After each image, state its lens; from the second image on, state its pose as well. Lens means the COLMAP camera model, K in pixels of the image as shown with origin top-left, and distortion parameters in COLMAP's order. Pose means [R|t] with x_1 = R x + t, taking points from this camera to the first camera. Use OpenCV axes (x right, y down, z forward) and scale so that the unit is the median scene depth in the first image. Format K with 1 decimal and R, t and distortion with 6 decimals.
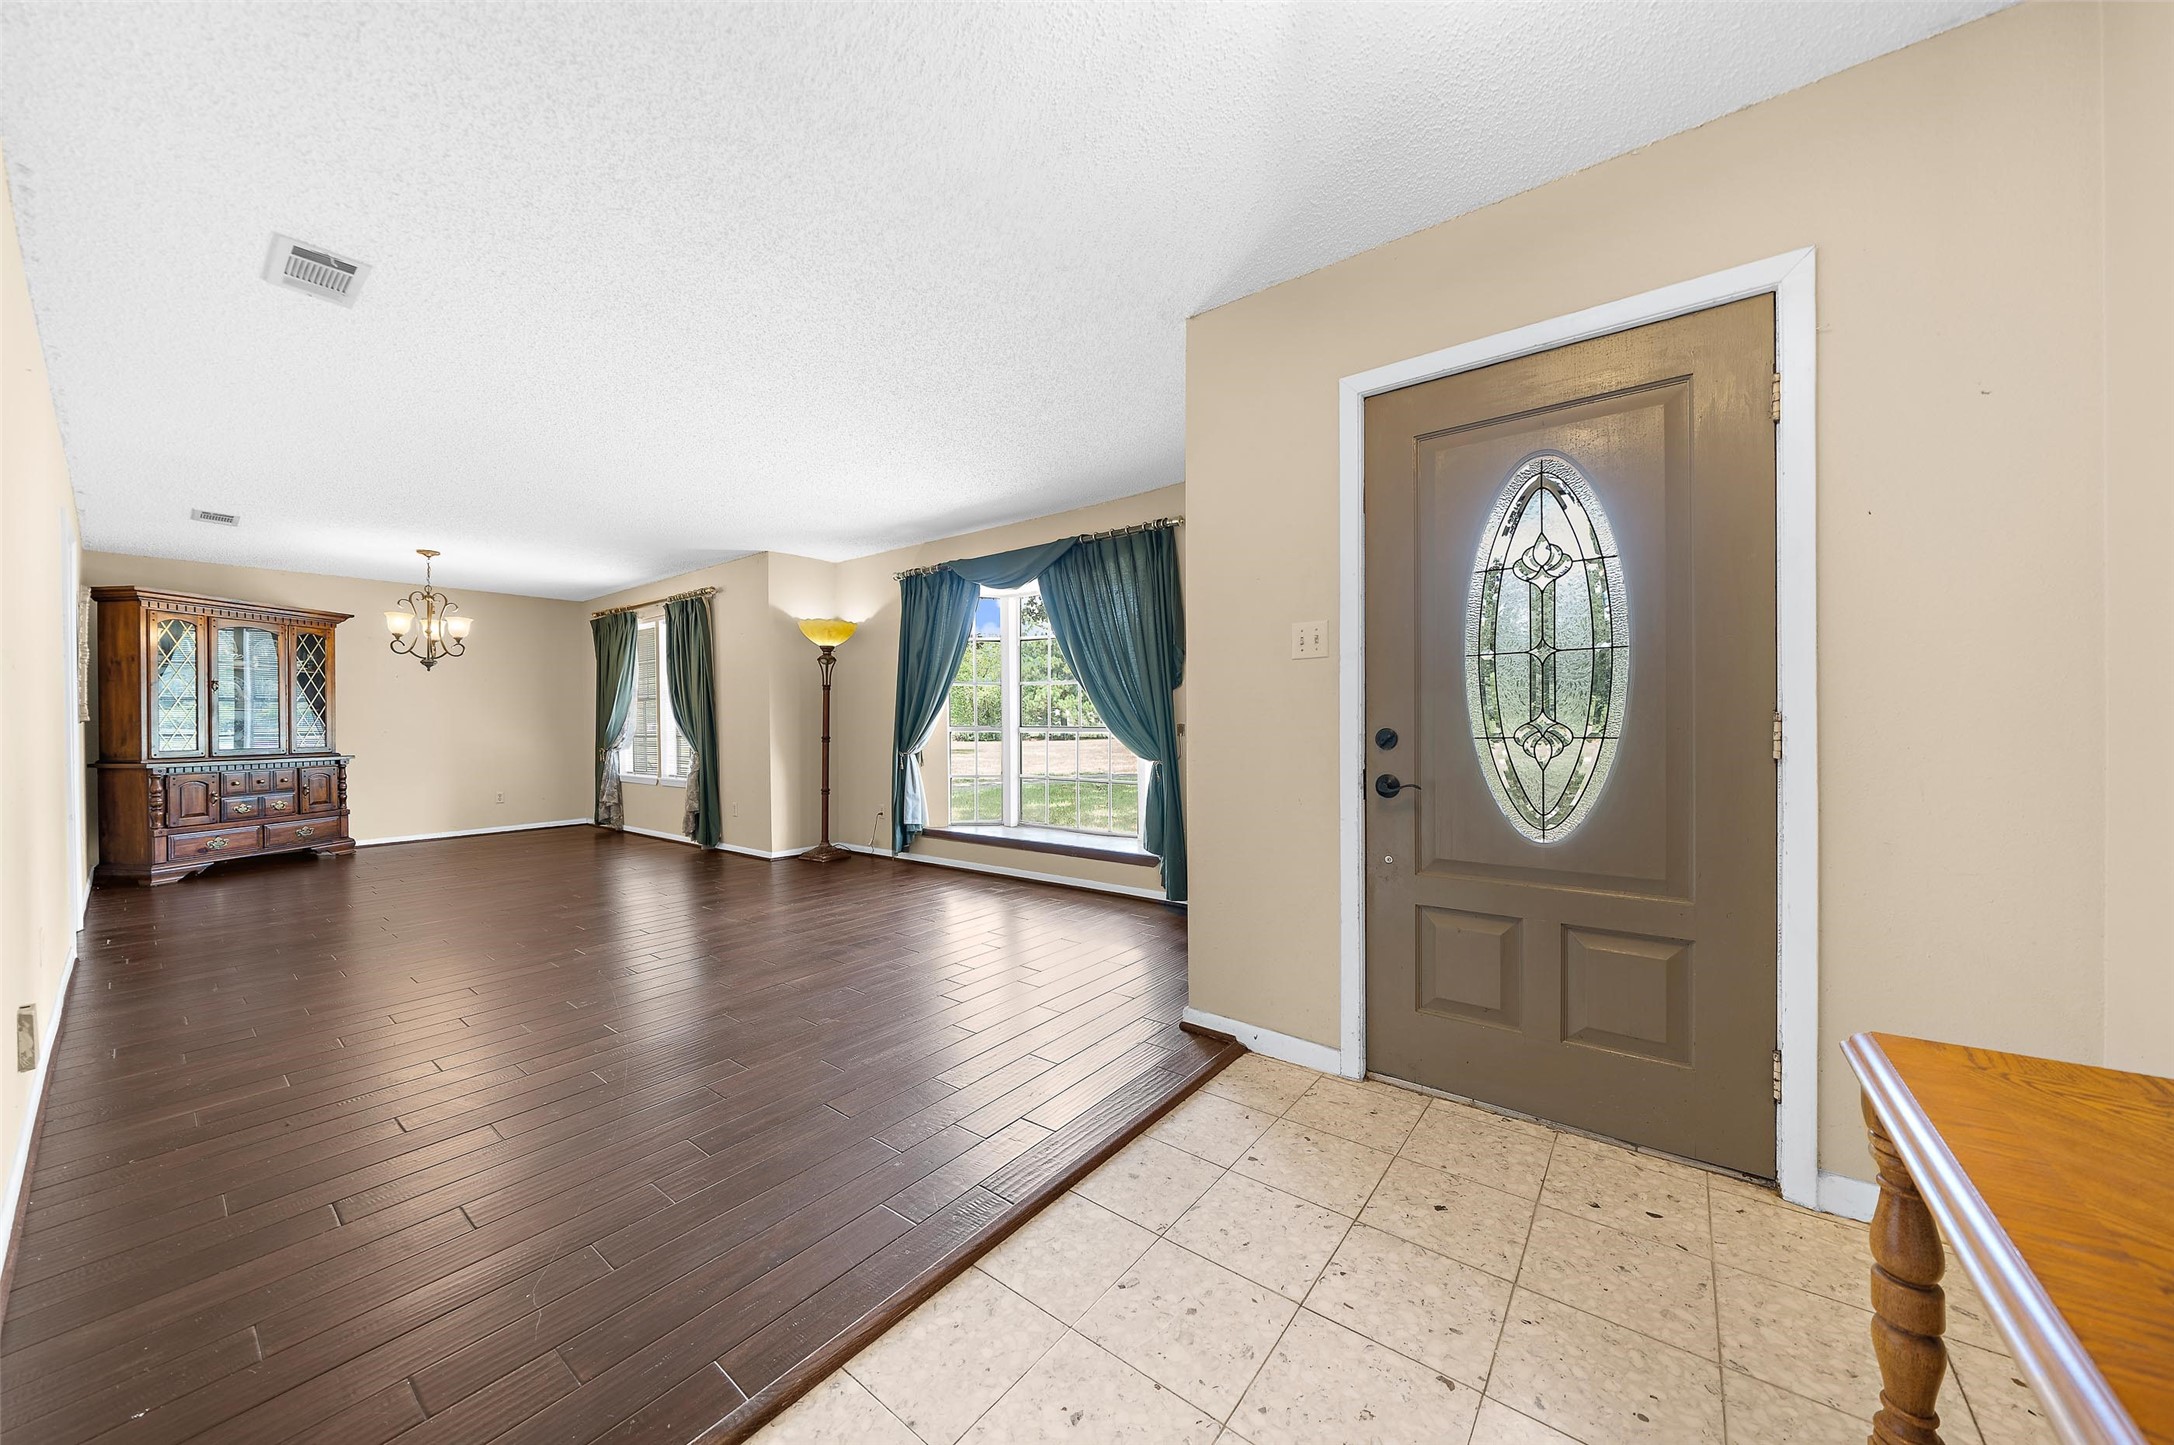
lens RADIAL K [[754.3, 0, 1083.6], [0, 754.3, 724.7], [0, 0, 1]] dist [0.001133, 0.000414]
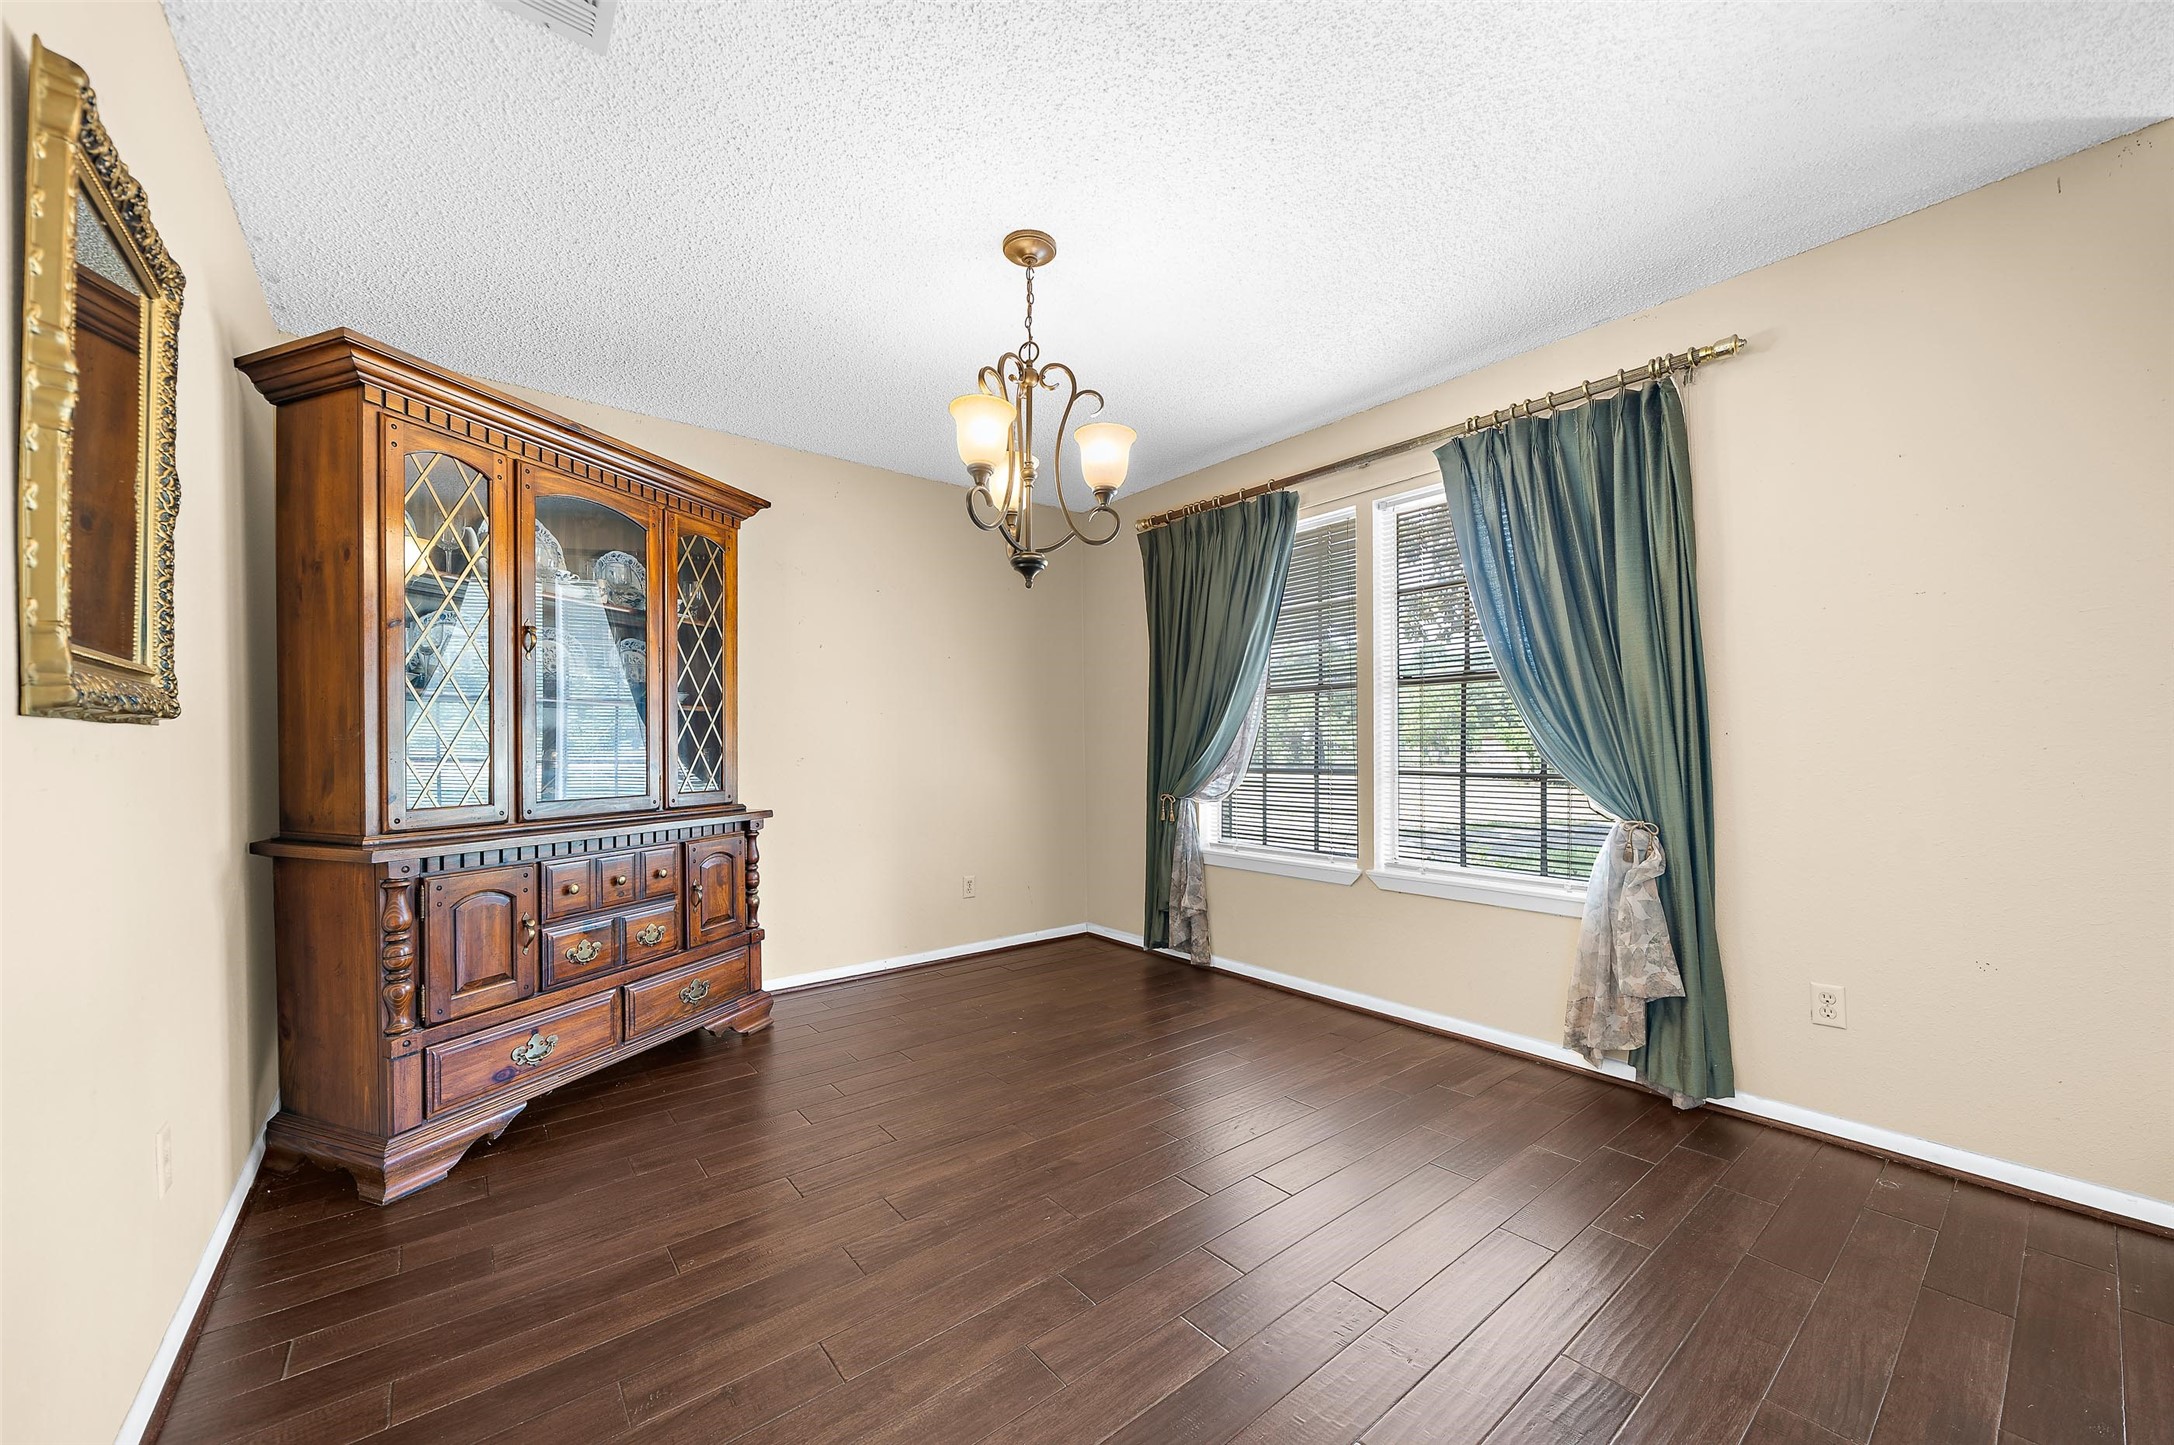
lens RADIAL K [[807.9, 0, 1103.1], [0, 807.9, 756.3], [0, 0, 1]] dist [-0.002636, -0.000158]
pose [[0.976744, 0.007391, -0.214281, -0.771342], [-0.006145, 0.999960, 0.006481, 0.004555], [0.214321, -0.005013, 0.976751, 0.657995]]
